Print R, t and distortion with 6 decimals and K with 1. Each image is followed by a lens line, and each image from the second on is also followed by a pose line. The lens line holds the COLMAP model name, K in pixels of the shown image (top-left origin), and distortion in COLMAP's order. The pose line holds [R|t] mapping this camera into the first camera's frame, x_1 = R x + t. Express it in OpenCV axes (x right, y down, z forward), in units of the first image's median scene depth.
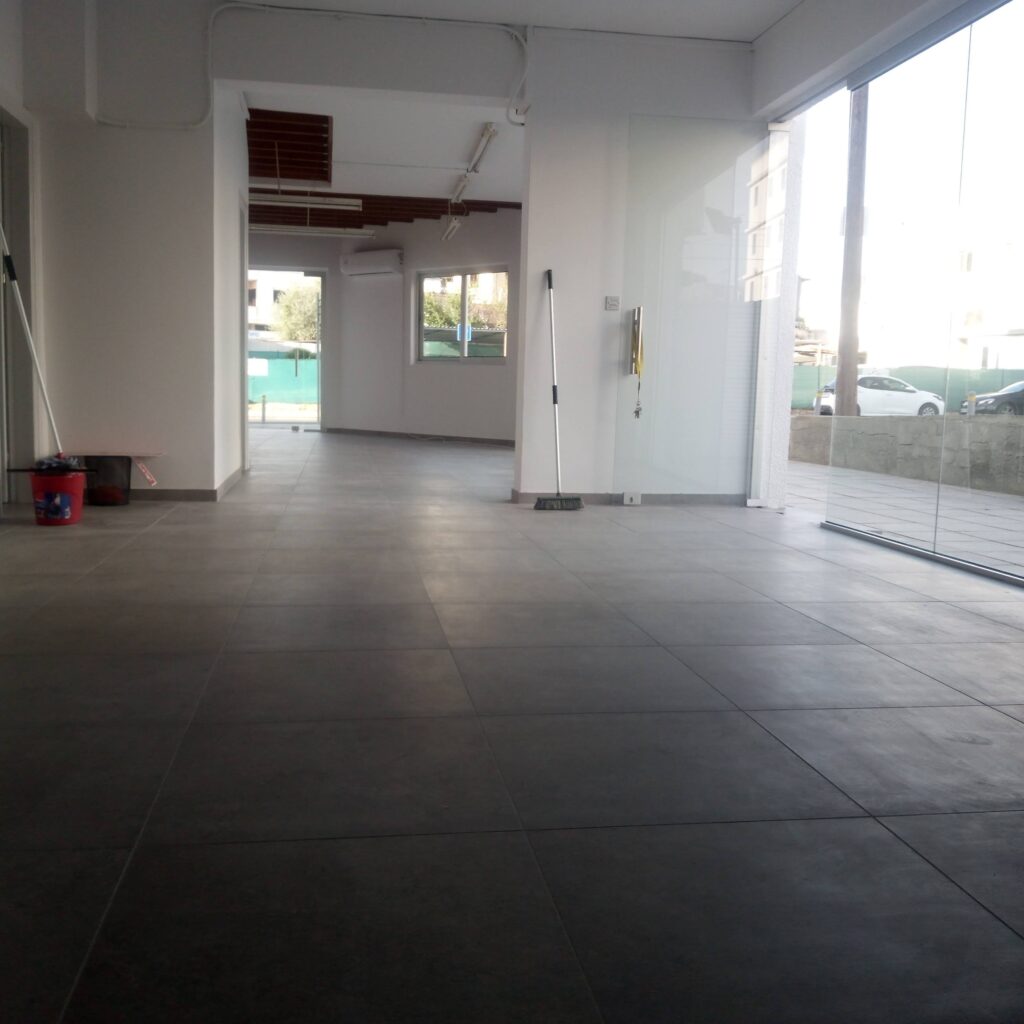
lens RADIAL K [[1049.9, 0, 512.0], [0, 1049.9, 512.0], [0, 0, 1]] dist [0.011843, -0.008248]
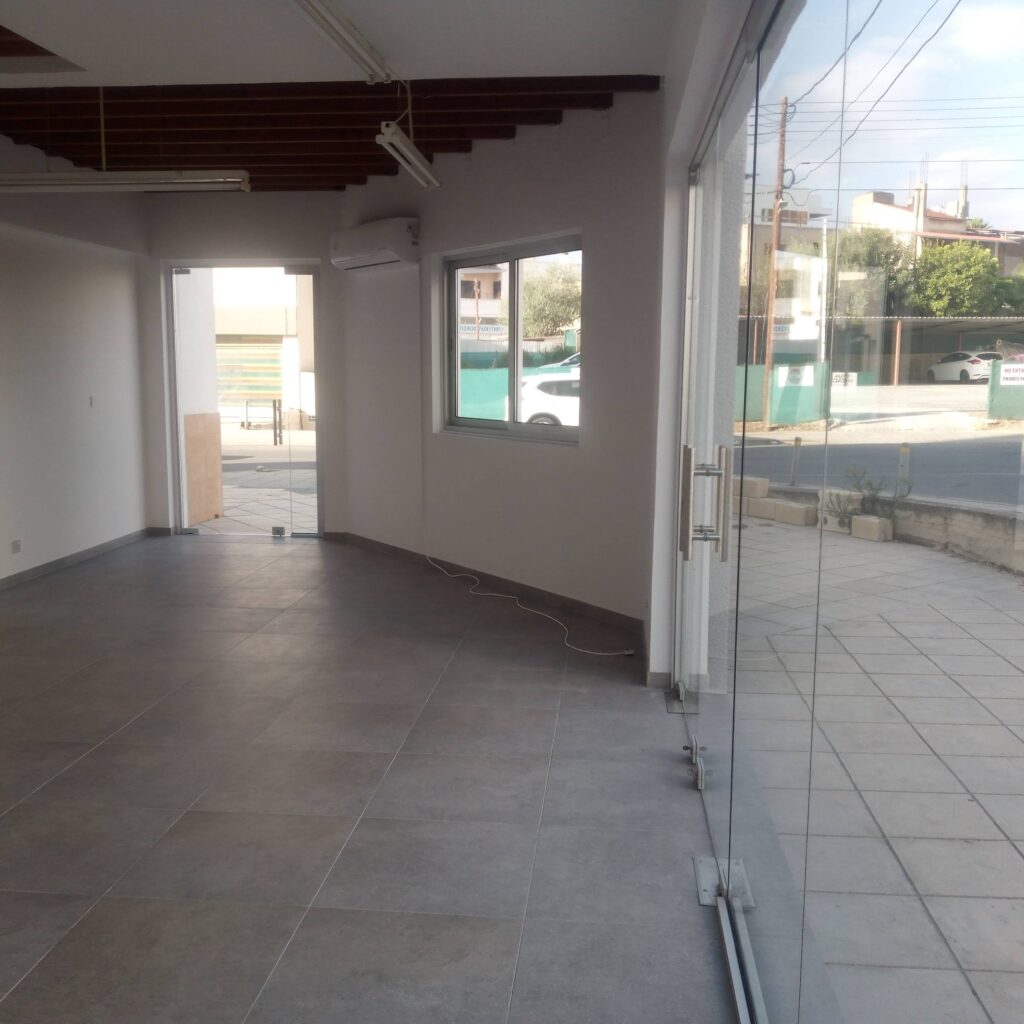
lens RADIAL K [[1049.9, 0, 512.0], [0, 1049.9, 512.0], [0, 0, 1]] dist [0.011843, -0.008248]
pose [[0.967247, 0.014137, -0.253443, 0.073489], [-0.010758, 0.999834, 0.014714, -0.102869], [0.253609, -0.011505, 0.967238, 0.469110]]
